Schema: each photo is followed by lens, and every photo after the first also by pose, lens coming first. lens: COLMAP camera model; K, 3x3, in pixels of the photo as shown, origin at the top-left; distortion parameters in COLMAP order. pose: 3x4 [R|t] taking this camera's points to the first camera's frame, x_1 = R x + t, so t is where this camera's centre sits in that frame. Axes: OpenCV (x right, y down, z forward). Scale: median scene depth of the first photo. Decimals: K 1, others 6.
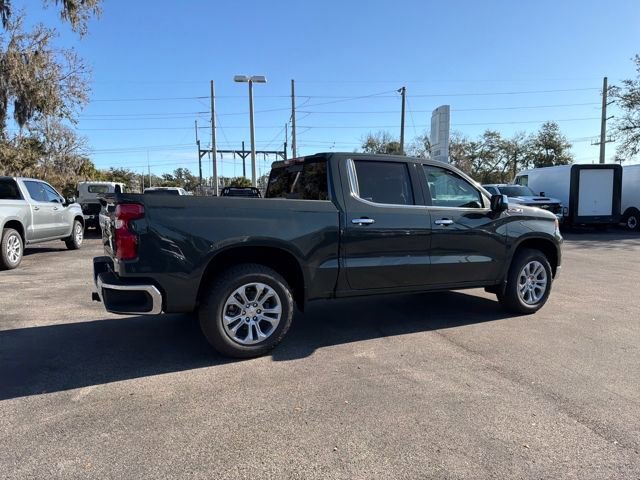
lens RADIAL K [[451.1, 0, 315.9], [0, 451.1, 242.2], [0, 0, 1]] dist [0.048352, -0.064827]
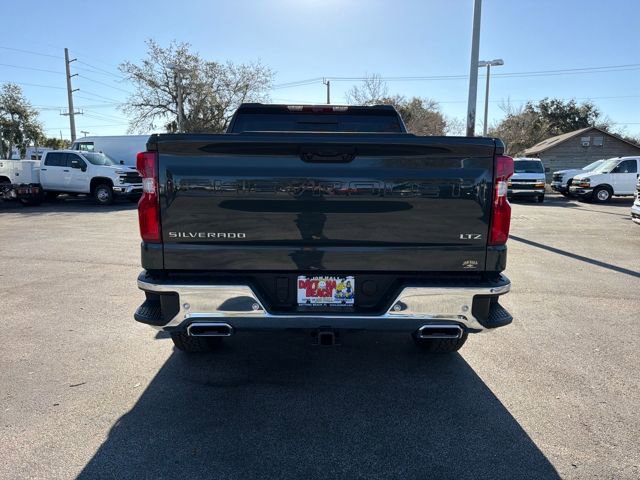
lens RADIAL K [[451.1, 0, 315.1], [0, 451.1, 244.1], [0, 0, 1]] dist [0.048352, -0.064827]
pose [[0.456843, -0.129881, 0.880014, -0.517756], [0.070869, 0.991453, 0.109538, -0.022624], [-0.886720, 0.012324, 0.462143, 0.439004]]
